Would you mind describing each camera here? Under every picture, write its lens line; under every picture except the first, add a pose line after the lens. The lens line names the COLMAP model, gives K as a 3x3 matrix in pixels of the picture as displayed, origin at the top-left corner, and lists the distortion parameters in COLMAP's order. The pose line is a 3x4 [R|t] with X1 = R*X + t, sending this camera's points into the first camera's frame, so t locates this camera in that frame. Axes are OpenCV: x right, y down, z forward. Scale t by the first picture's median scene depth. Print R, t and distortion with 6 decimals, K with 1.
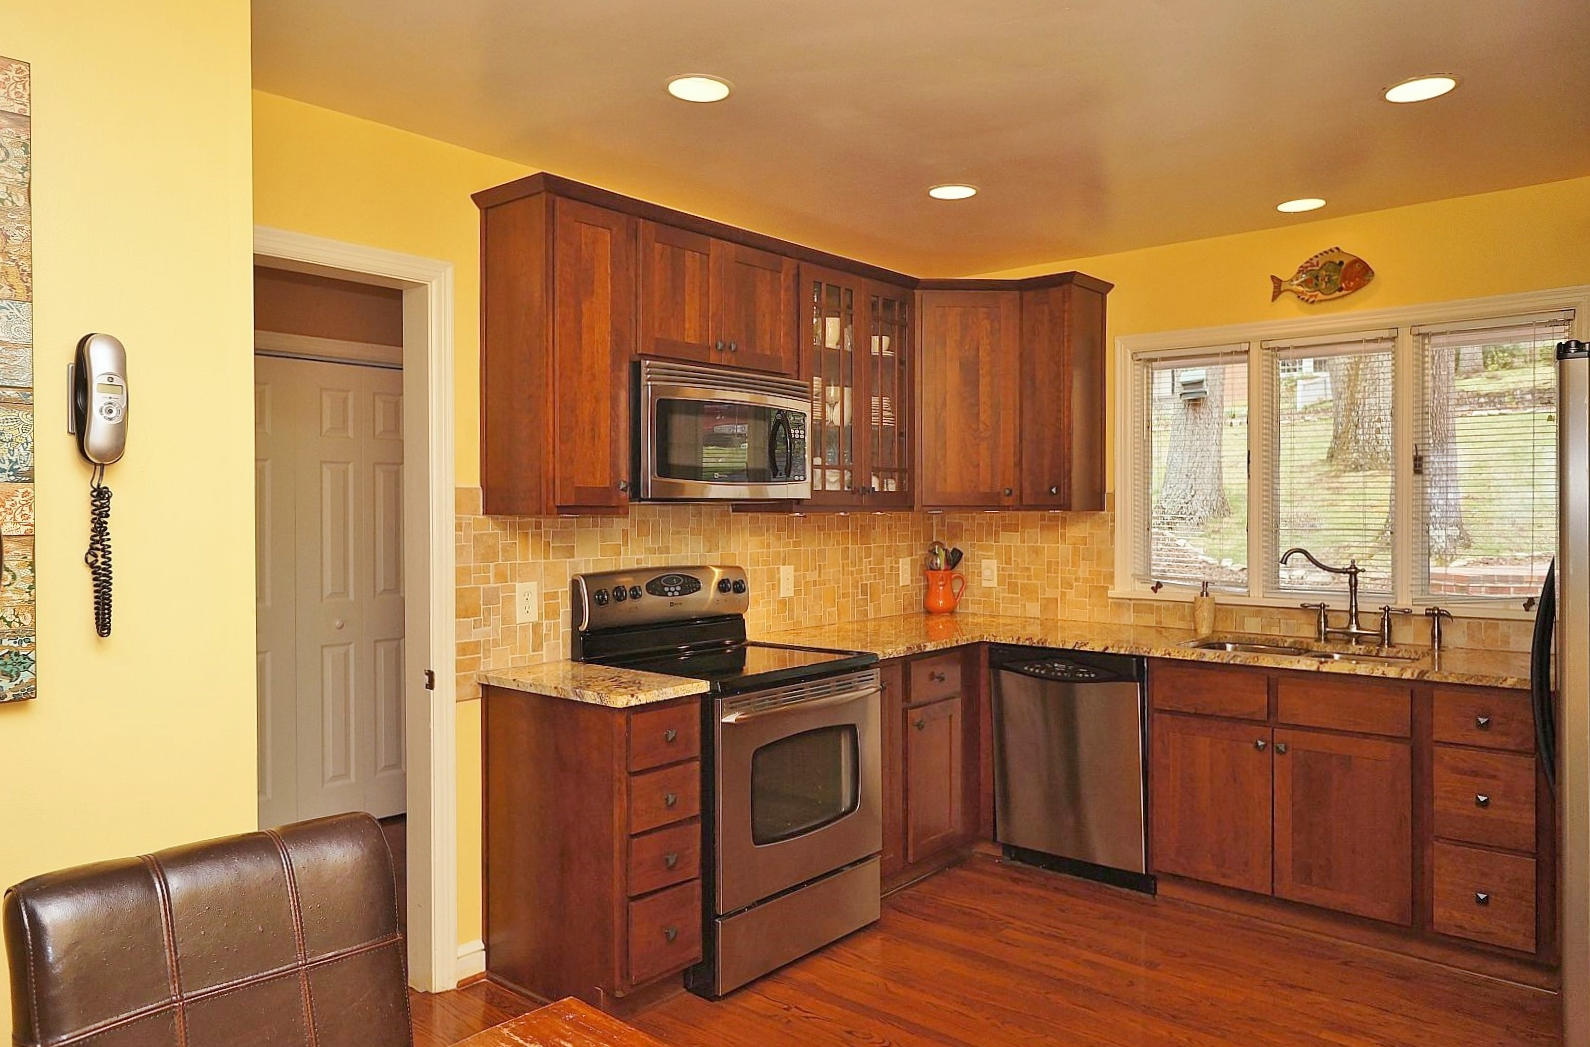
lens RADIAL K [[1078.1, 0, 792.5], [0, 1078.1, 518.0], [0, 0, 1]] dist [-0.004875, 0.006200]
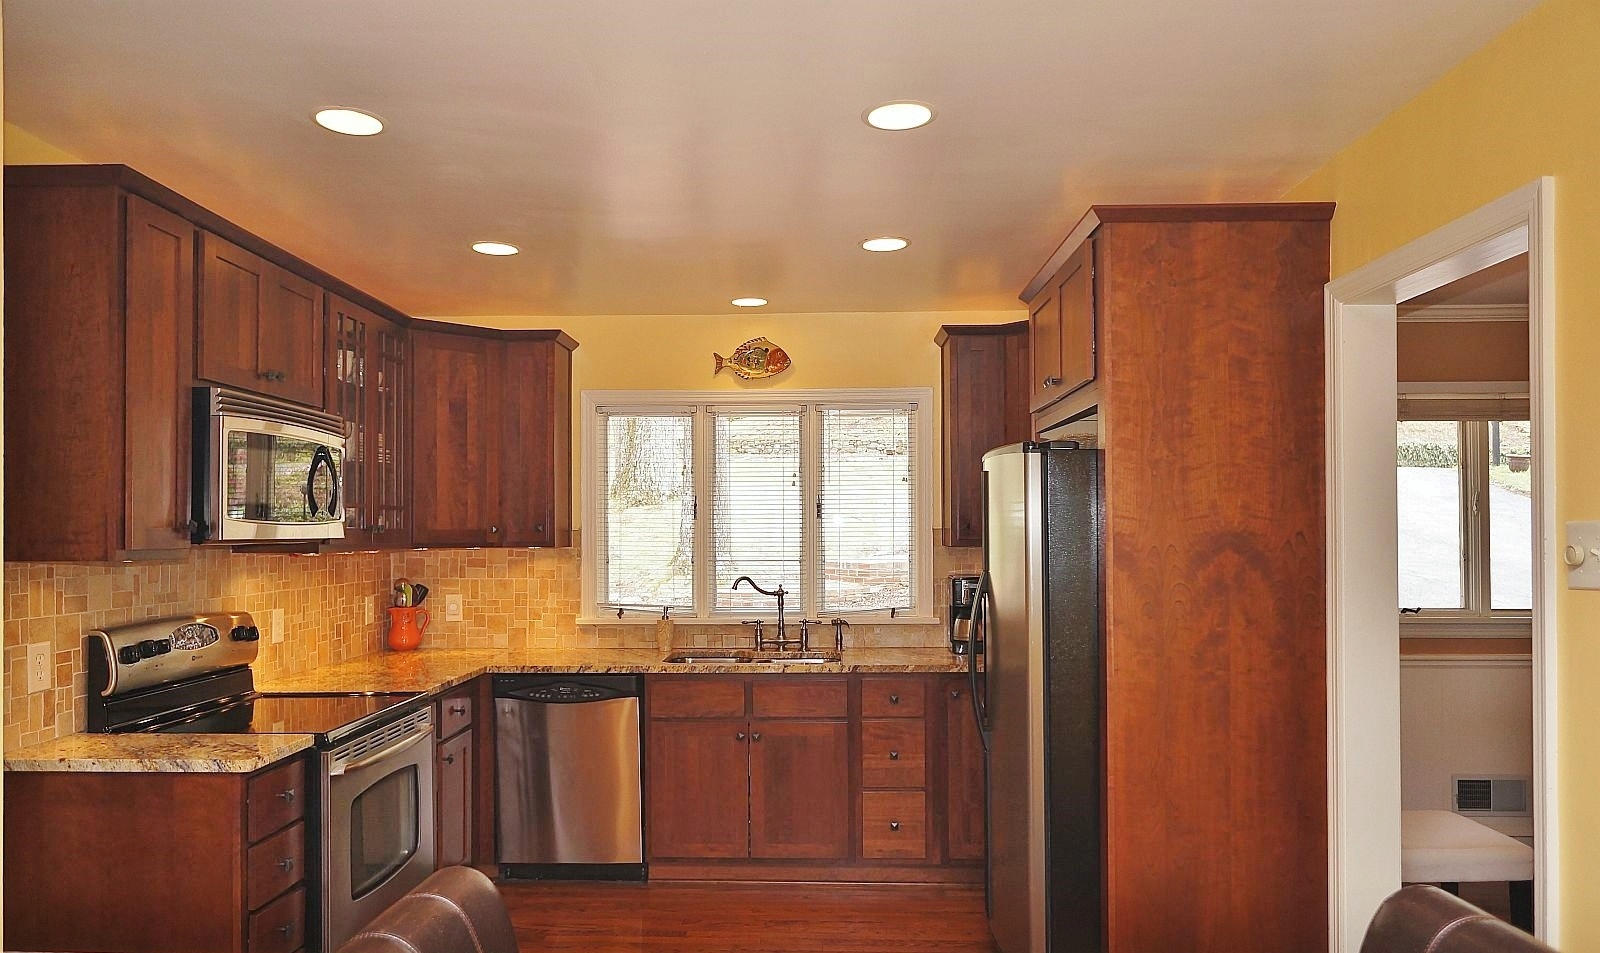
lens RADIAL K [[1071.7, 0, 796.3], [0, 1071.7, 527.3], [0, 0, 1]] dist [-0.023200, 0.000985]
pose [[0.776441, 0.002635, 0.630184, -0.259231], [0.008328, 0.999861, -0.014441, -0.010083], [-0.630135, 0.016461, 0.776311, 0.003730]]
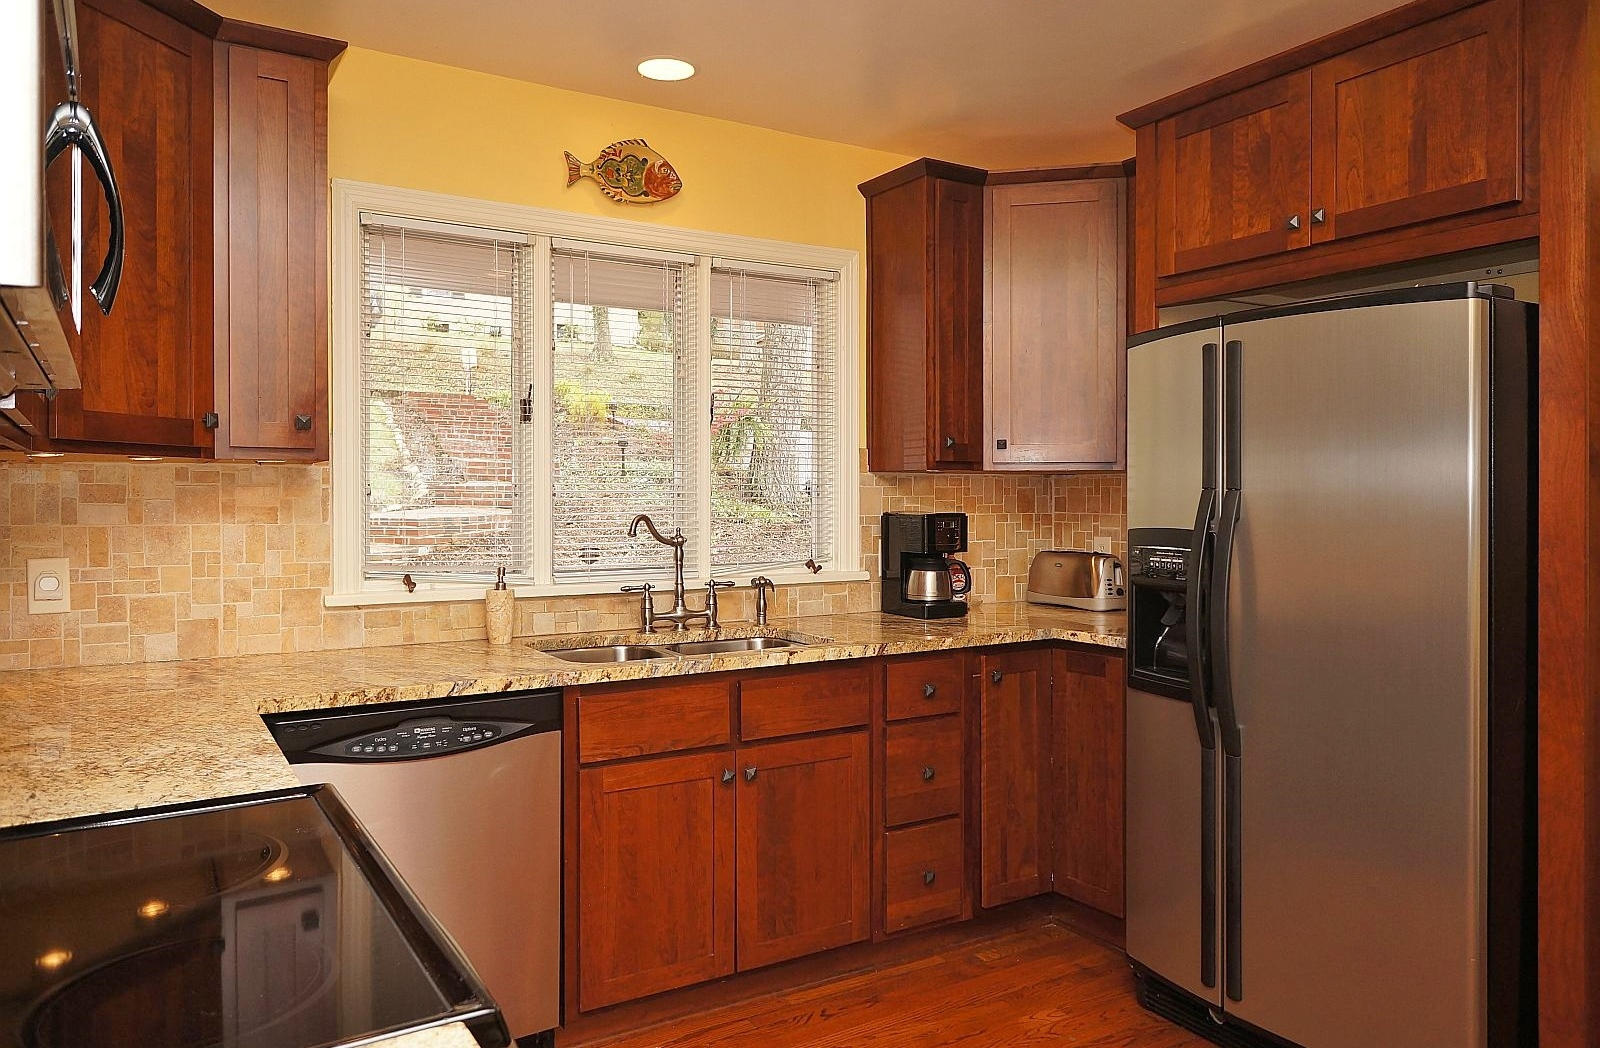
lens RADIAL K [[1084.9, 0, 792.8], [0, 1084.9, 510.5], [0, 0, 1]] dist [-0.004875, 0.006200]
pose [[0.318089, -0.010760, 0.948000, -0.230753], [0.009488, 0.999922, 0.008165, 0.019547], [-0.948013, 0.006398, 0.318166, 0.644579]]
